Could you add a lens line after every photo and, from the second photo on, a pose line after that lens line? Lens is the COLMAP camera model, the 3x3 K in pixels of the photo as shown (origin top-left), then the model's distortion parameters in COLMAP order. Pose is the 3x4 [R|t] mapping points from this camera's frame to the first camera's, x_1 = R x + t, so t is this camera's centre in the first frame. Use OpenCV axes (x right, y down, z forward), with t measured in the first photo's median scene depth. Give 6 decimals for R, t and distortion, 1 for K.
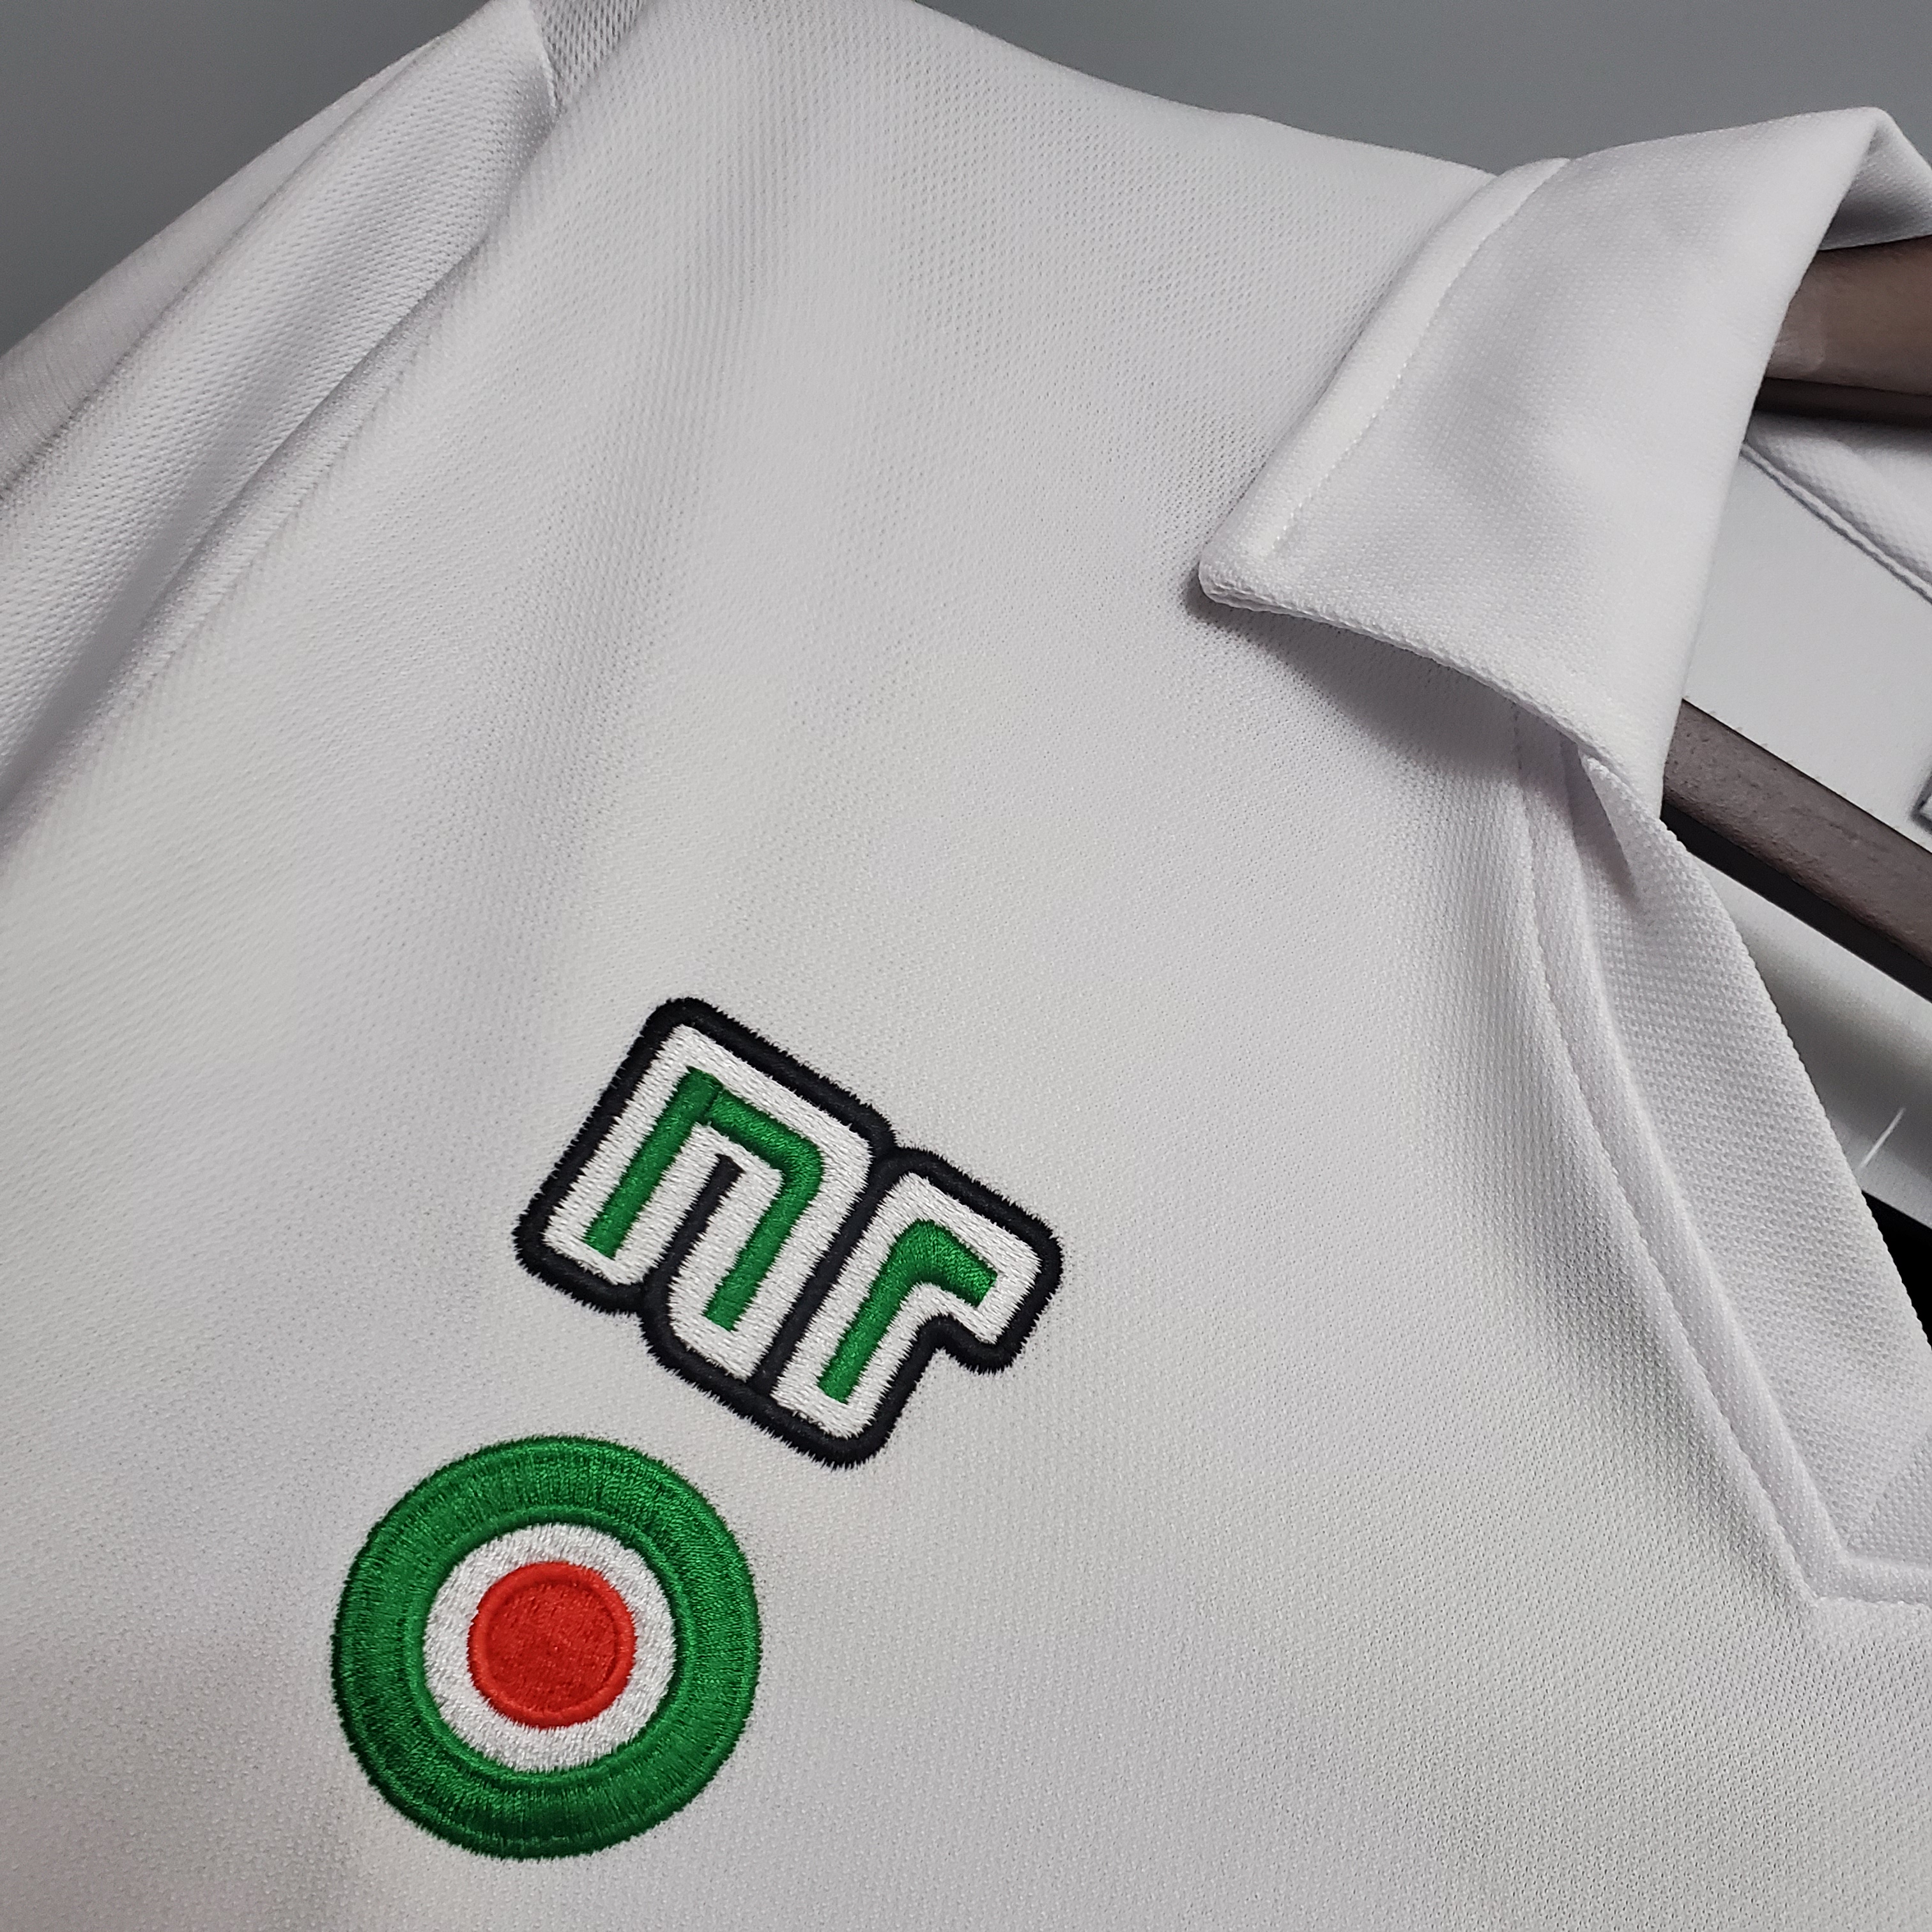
lens RADIAL K [[1873.8, 0, 966.2], [0, 1873.8, 898.1], [0, 0, 1]] dist [0.120203, -0.381055]
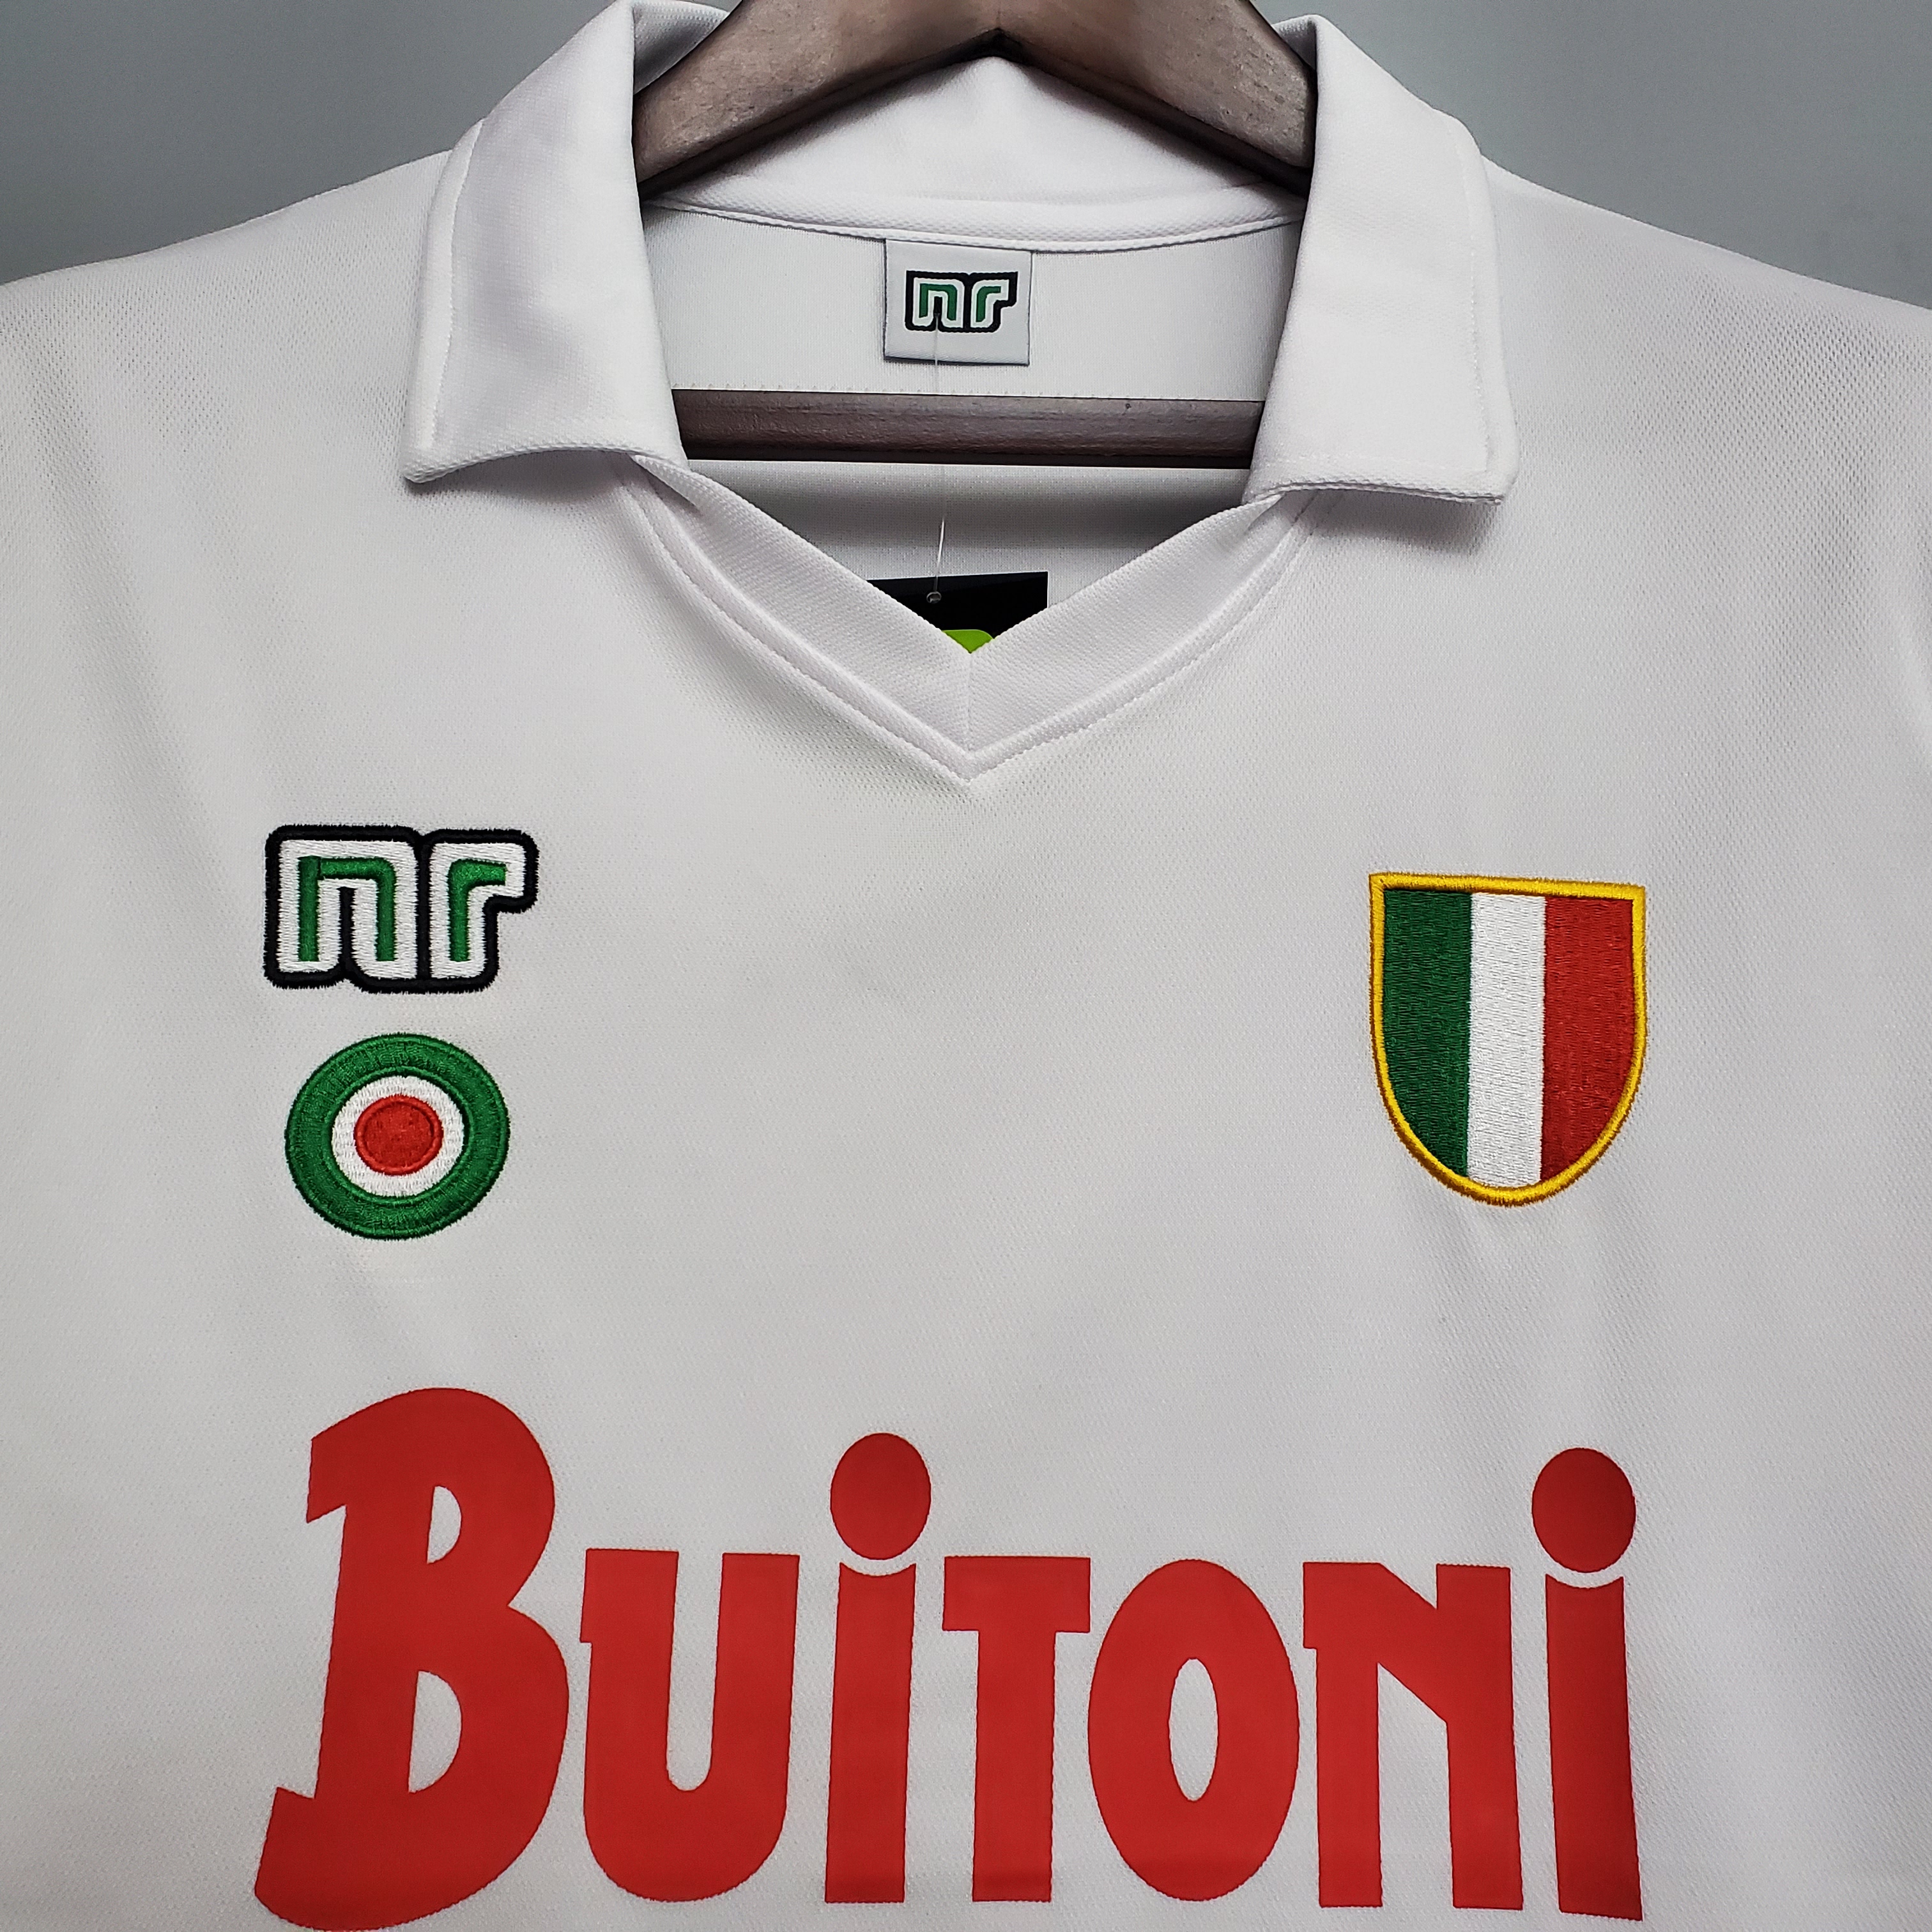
lens RADIAL K [[1857.5, 0, 925.7], [0, 1857.5, 940.8], [0, 0, 1]] dist [0.054258, -0.190123]
pose [[0.842097, -0.536107, 0.058831, 0.223293], [0.523564, 0.838788, 0.149382, 0.208593], [-0.129431, -0.094992, 0.987028, -0.911830]]
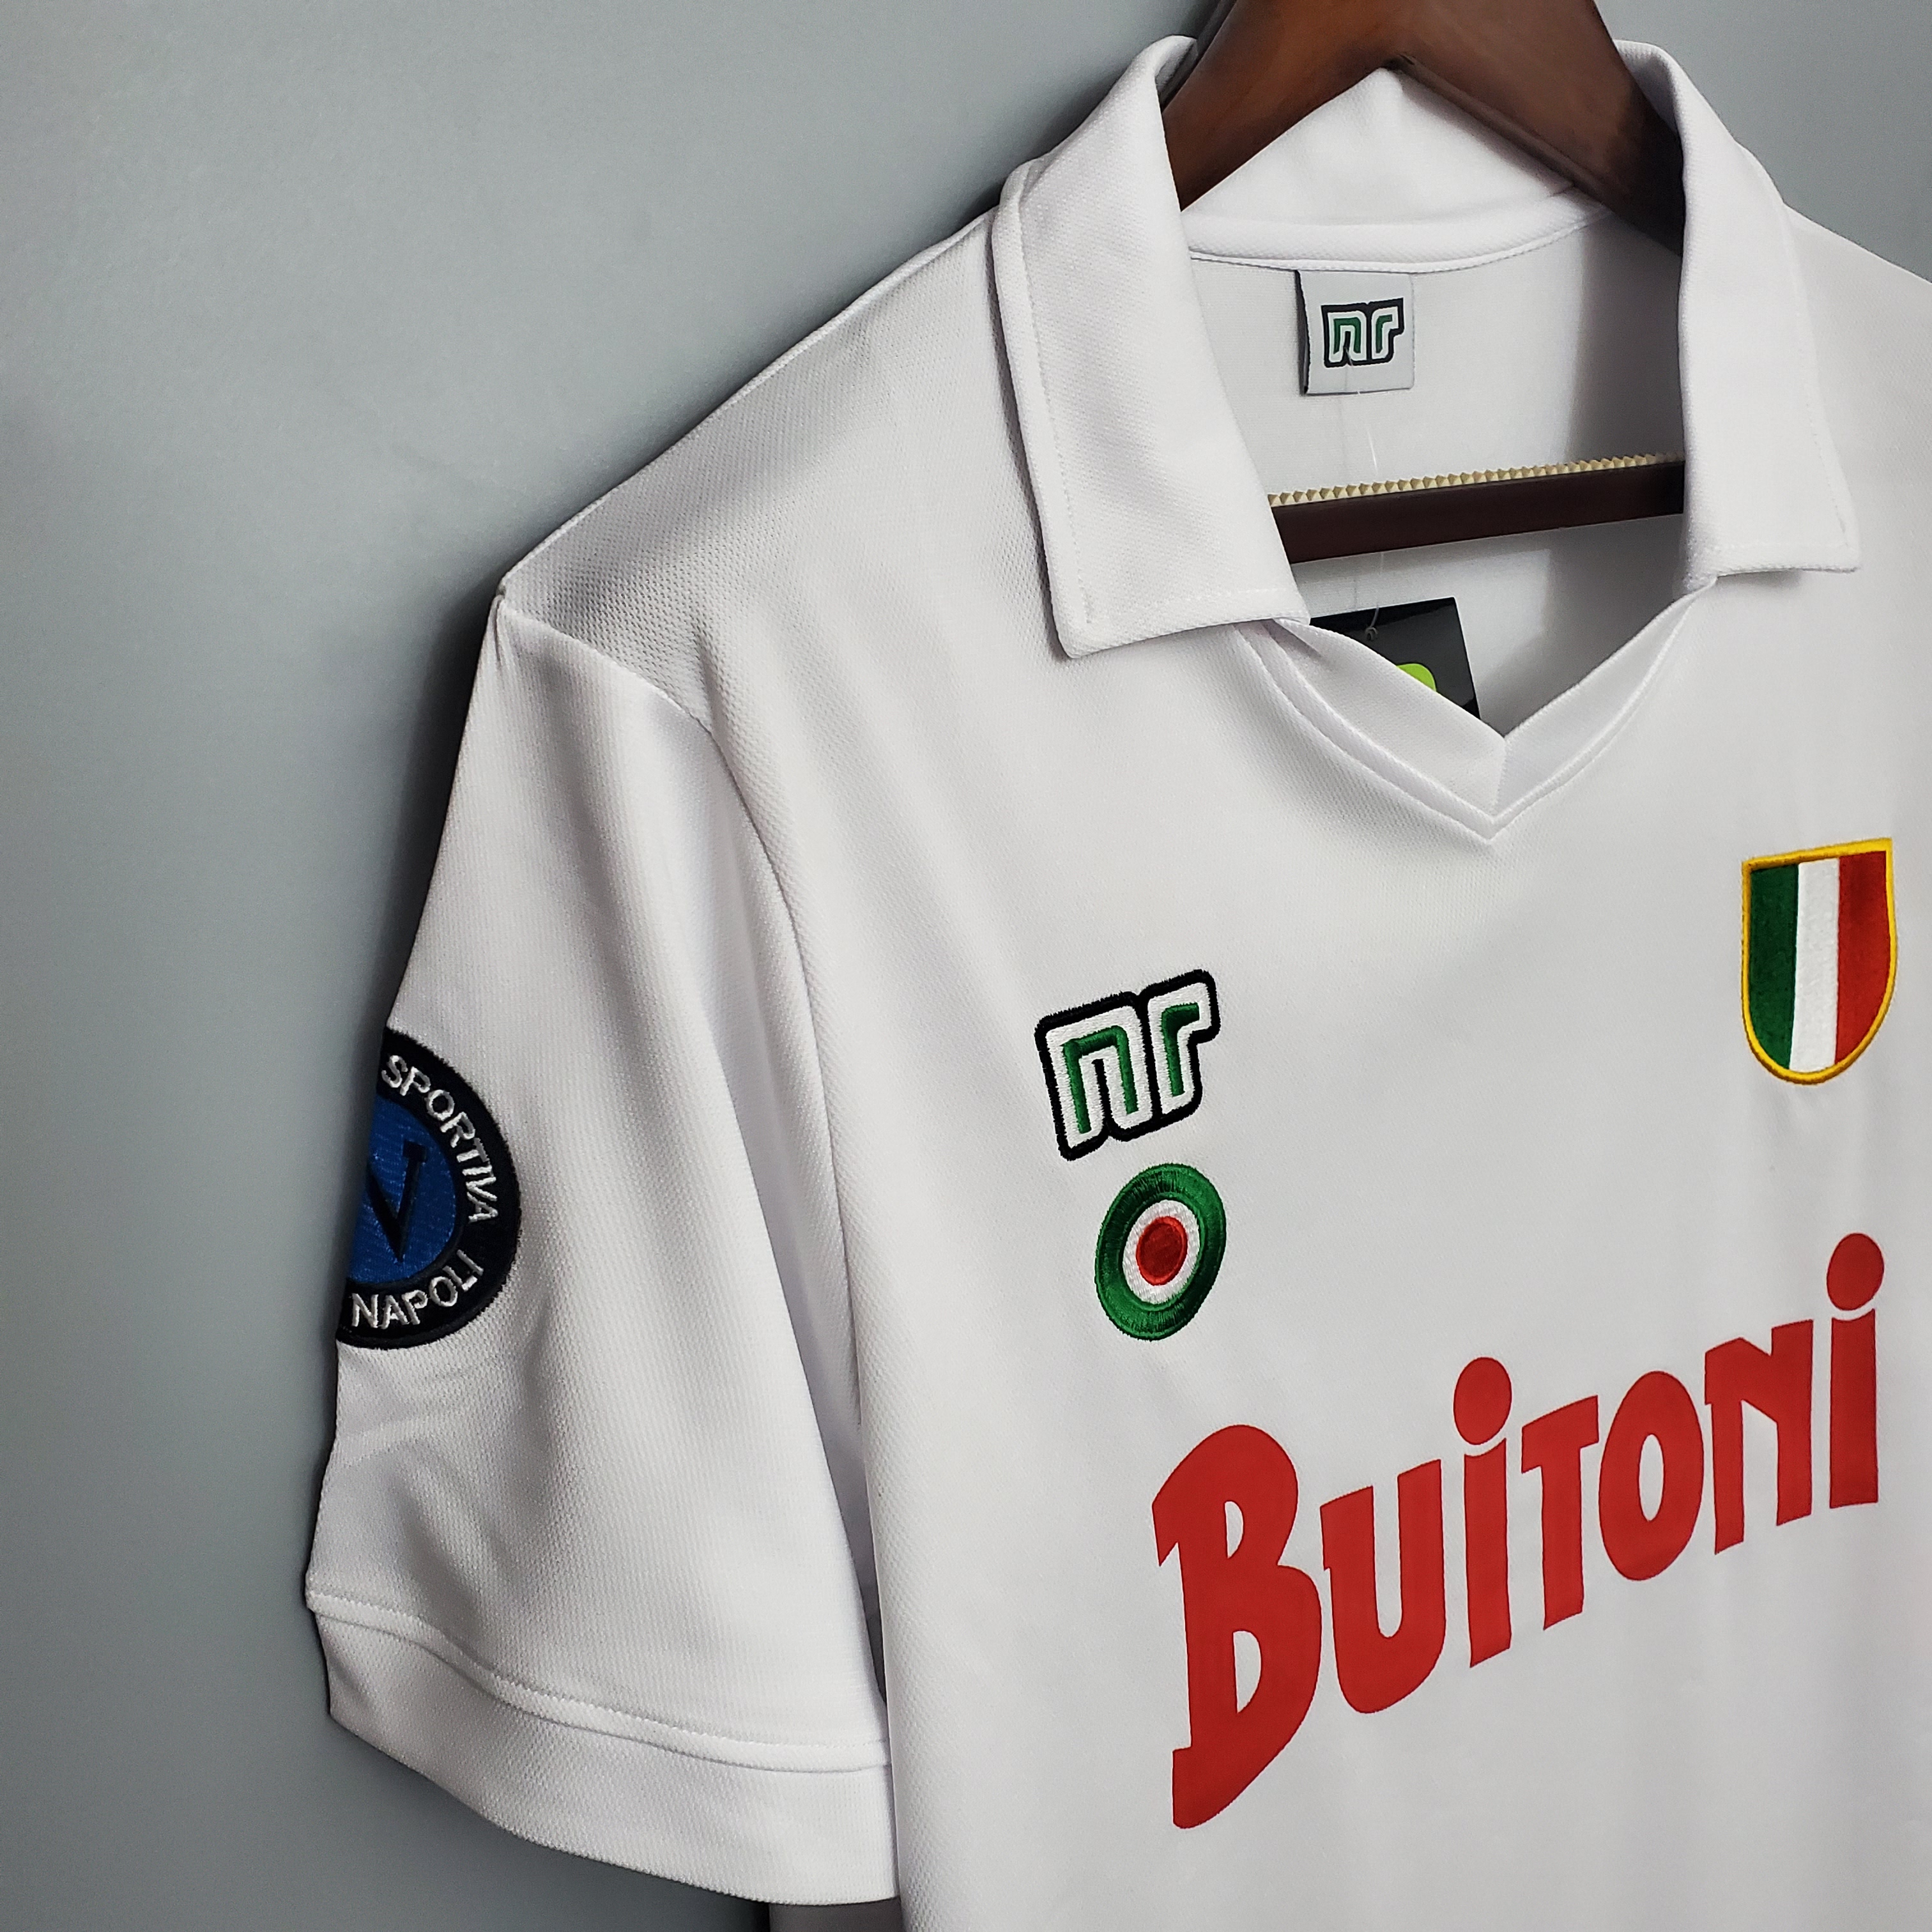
lens RADIAL K [[1873.8, 0, 966.2], [0, 1873.8, 898.1], [0, 0, 1]] dist [0.120203, -0.381055]
pose [[0.716210, -0.671038, 0.191705, -0.509767], [0.443532, 0.649751, 0.617335, -1.333107], [-0.538816, -0.357115, 0.762985, -0.453789]]
